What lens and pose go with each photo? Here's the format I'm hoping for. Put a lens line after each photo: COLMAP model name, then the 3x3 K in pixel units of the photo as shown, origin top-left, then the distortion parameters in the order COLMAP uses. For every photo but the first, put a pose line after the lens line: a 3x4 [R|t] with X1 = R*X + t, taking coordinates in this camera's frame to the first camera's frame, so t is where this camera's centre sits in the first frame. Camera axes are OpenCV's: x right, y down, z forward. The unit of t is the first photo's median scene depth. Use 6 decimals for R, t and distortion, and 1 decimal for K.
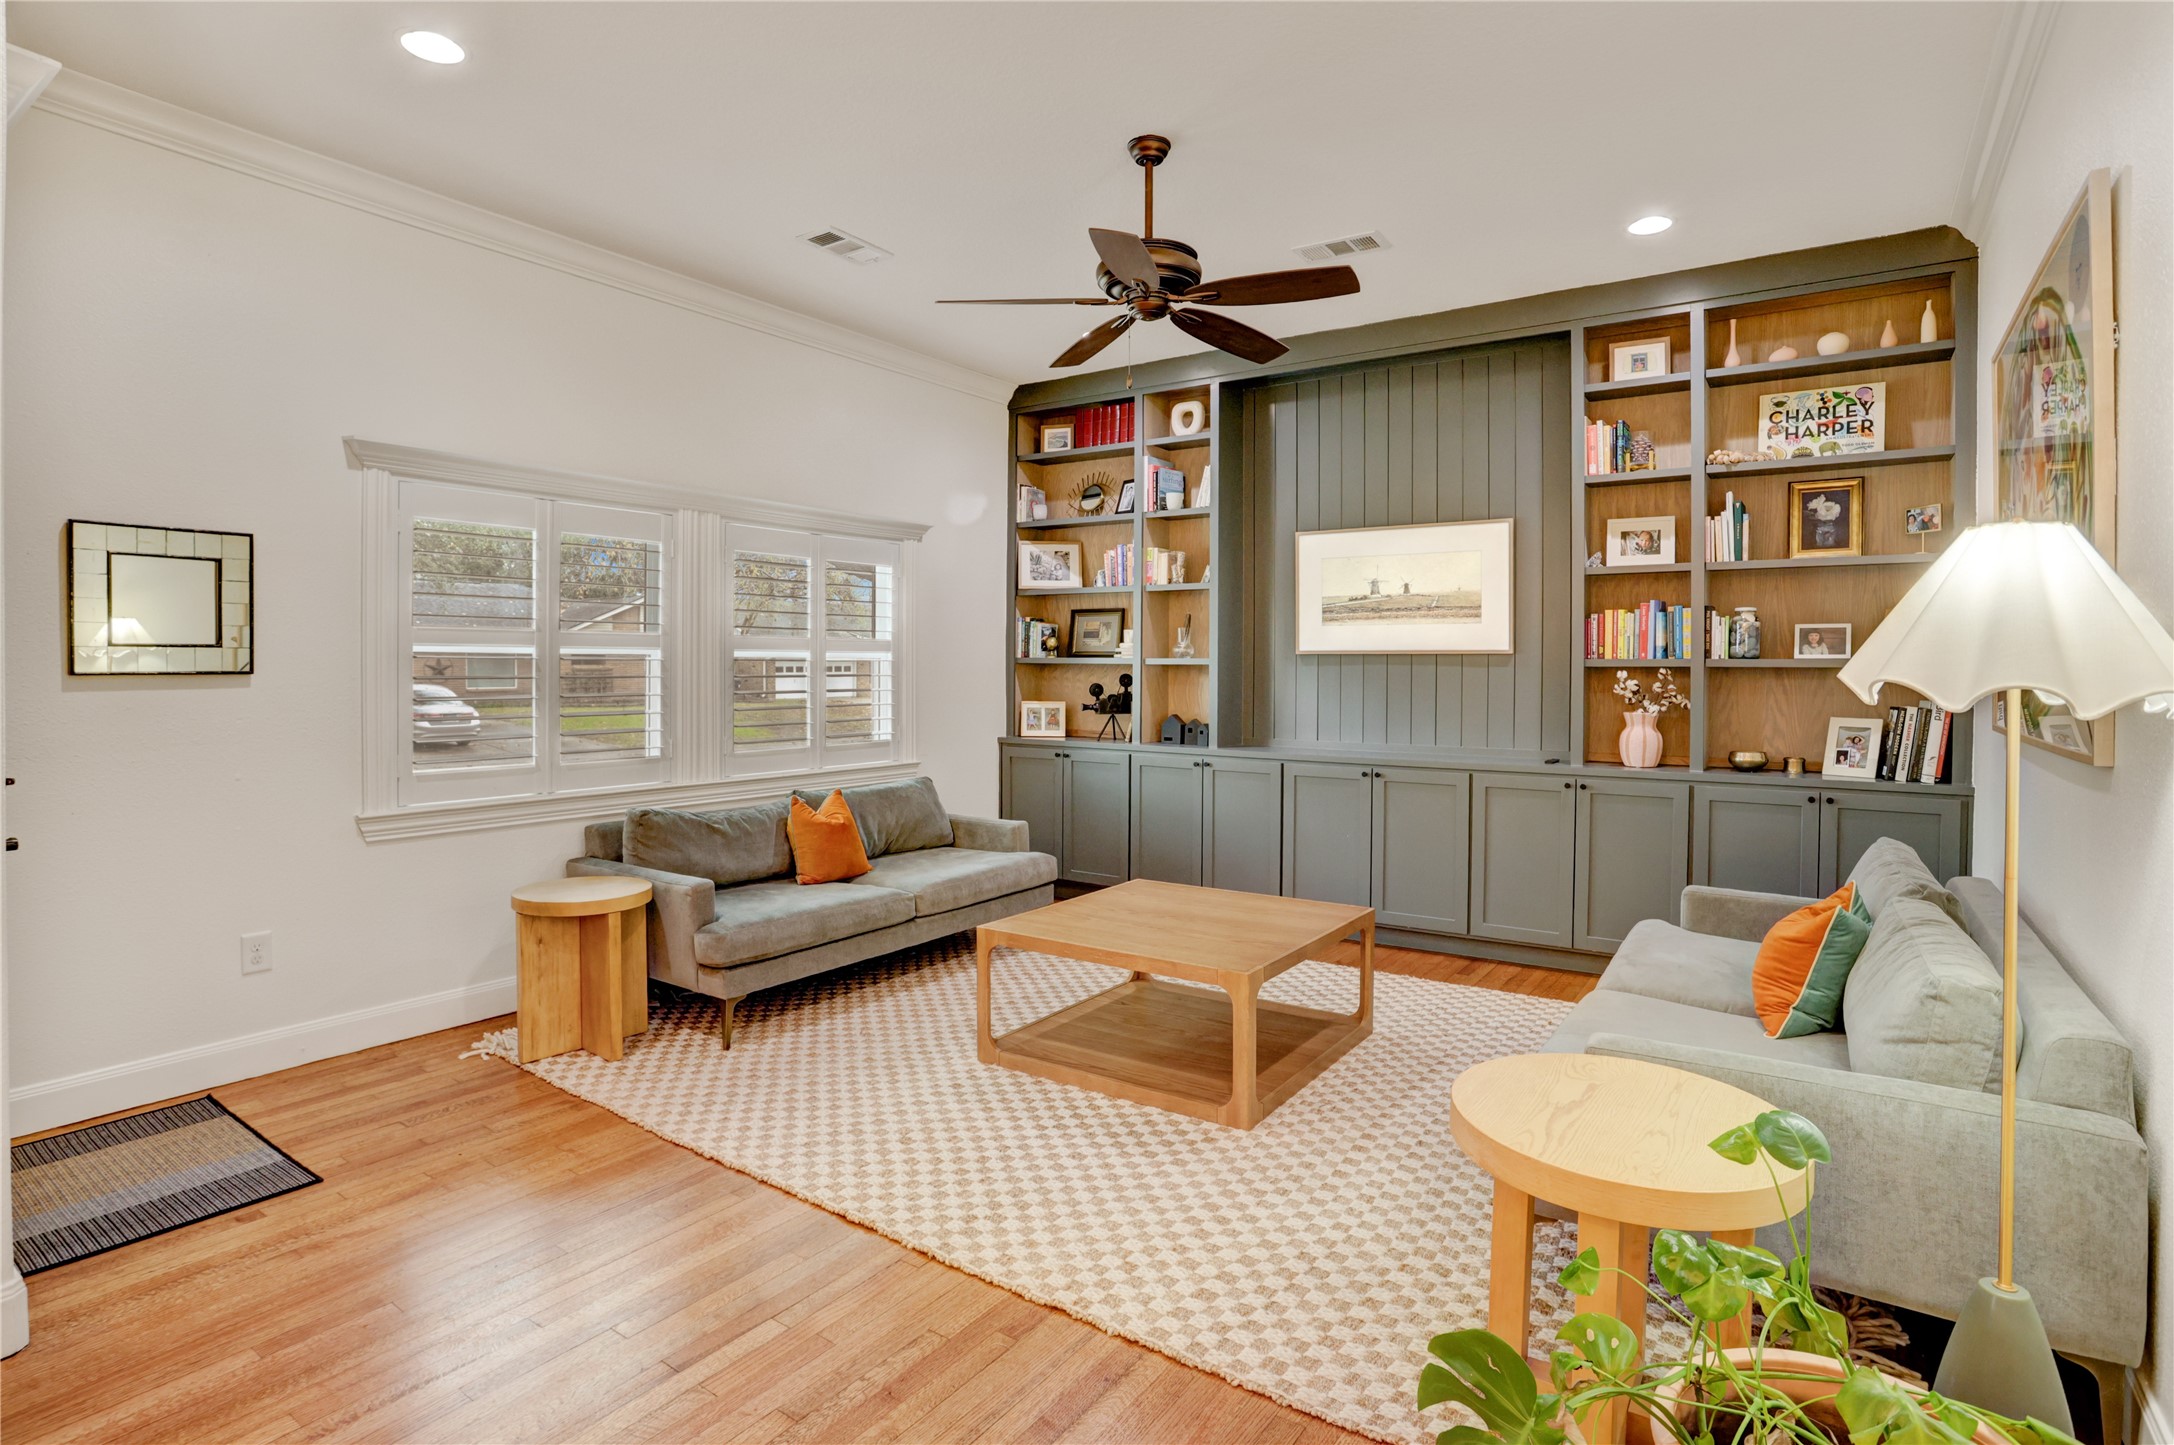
lens RADIAL K [[1100.8, 0, 1075.4], [0, 1100.8, 710.4], [0, 0, 1]] dist [-0.046277, 0.011686]
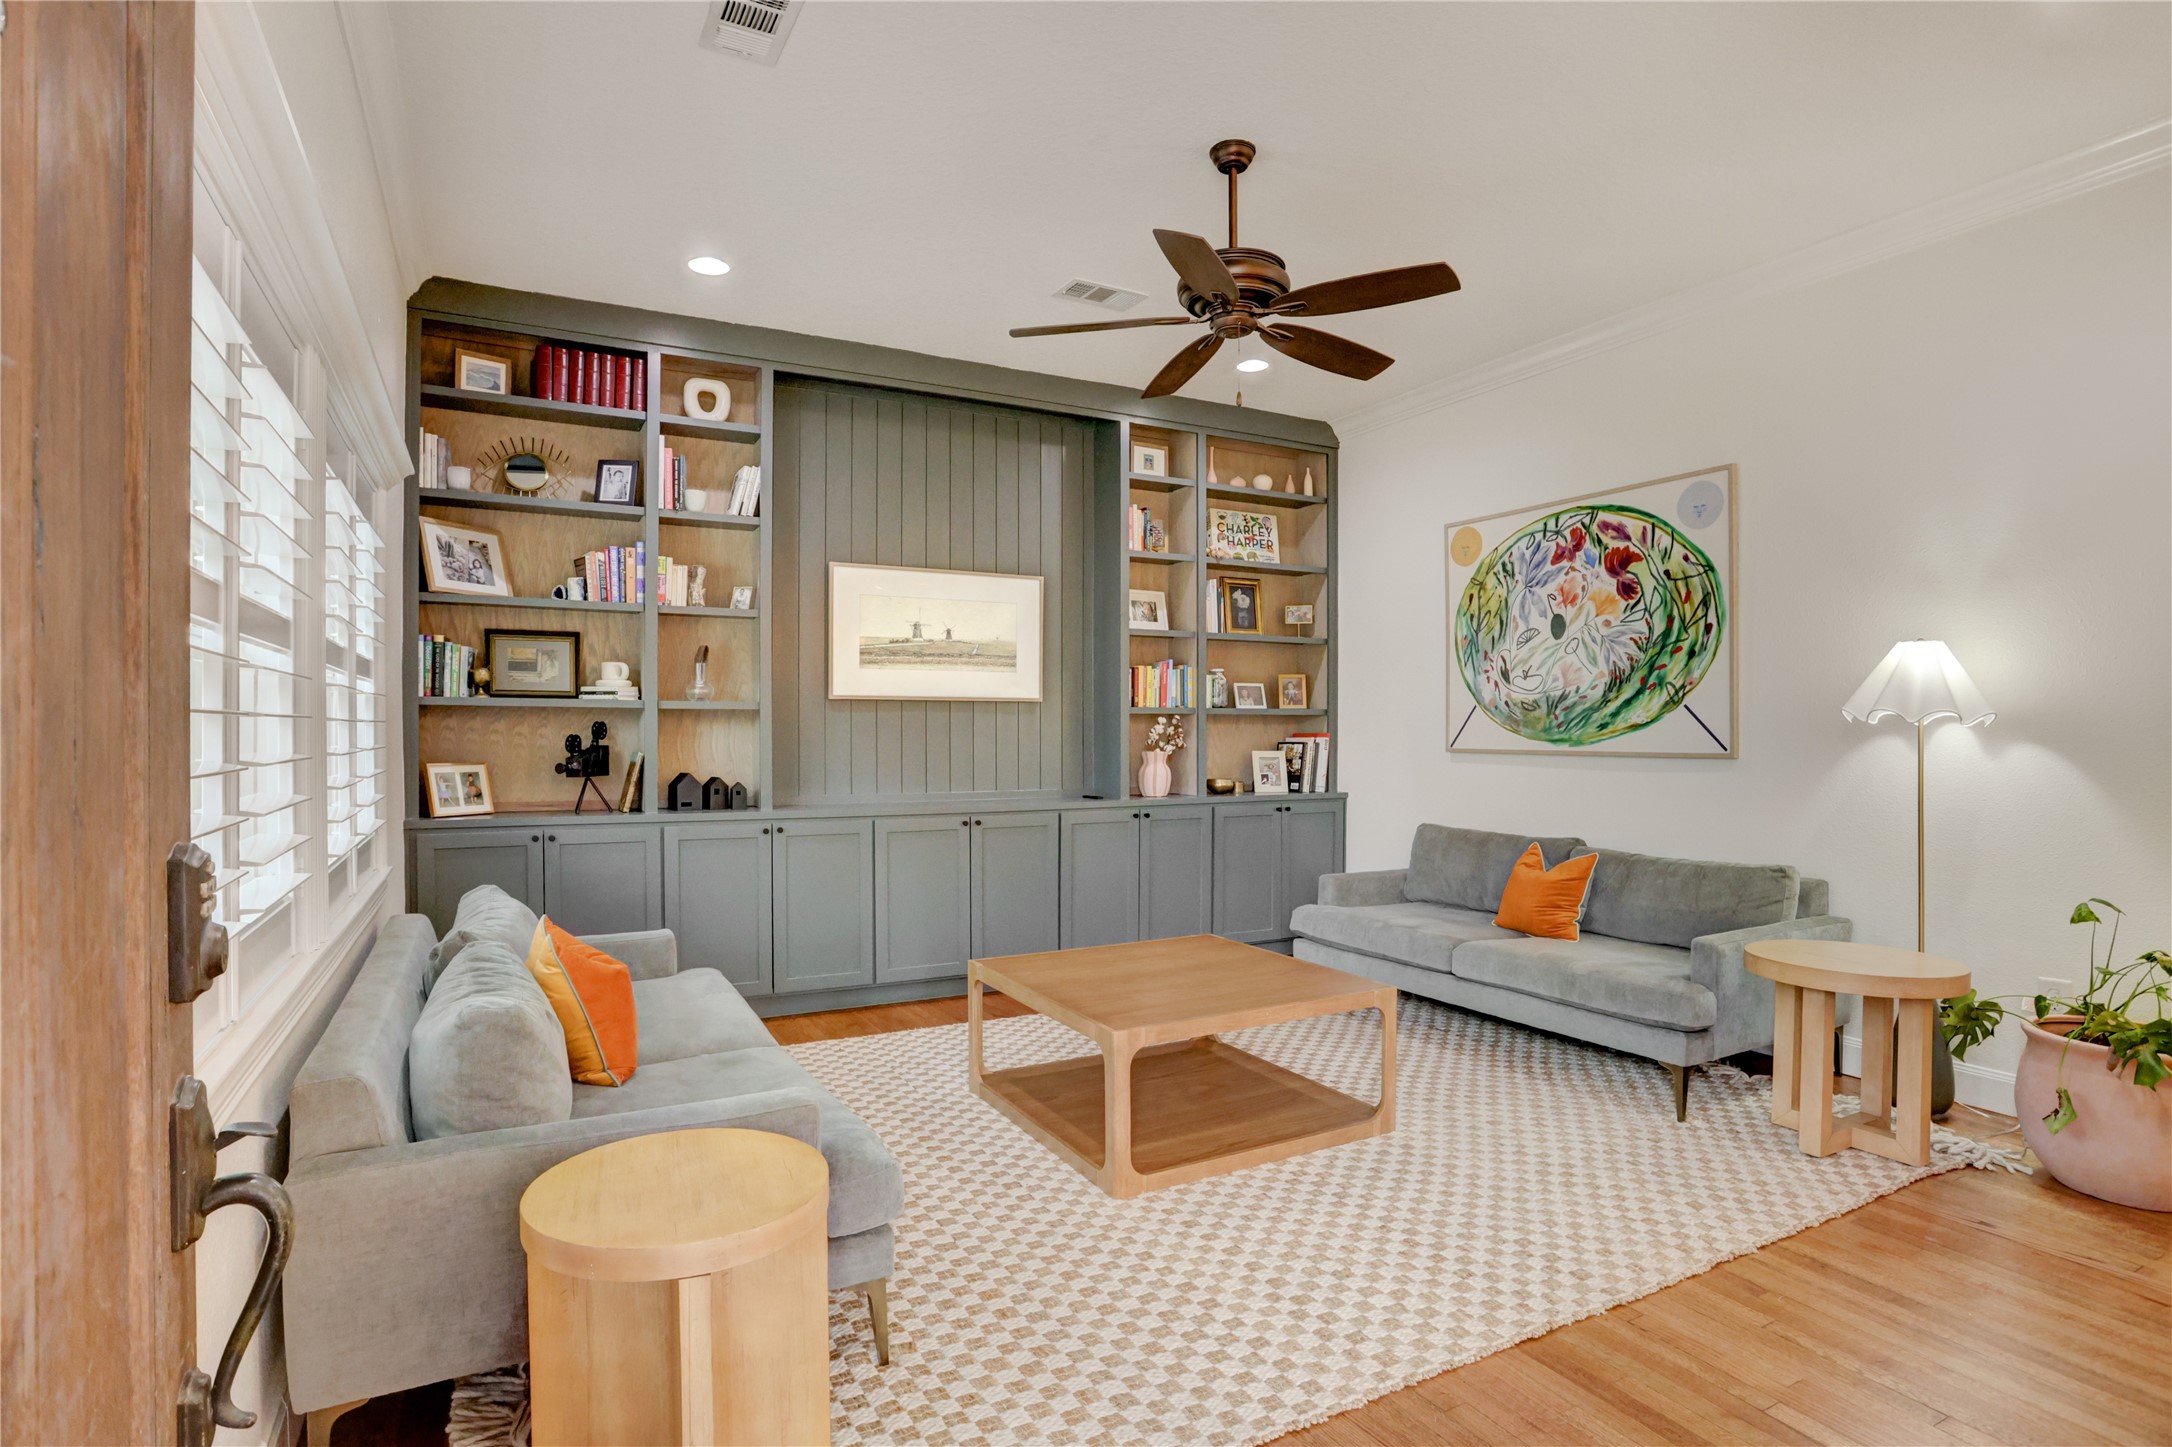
lens RADIAL K [[1099.8, 0, 1046.5], [0, 1099.8, 742.5], [0, 0, 1]] dist [-0.046277, 0.011686]
pose [[0.468616, -0.017390, 0.883231, -0.531236], [0.032588, 0.999466, 0.002388, -0.012947], [-0.882801, 0.027664, 0.468932, 0.457236]]
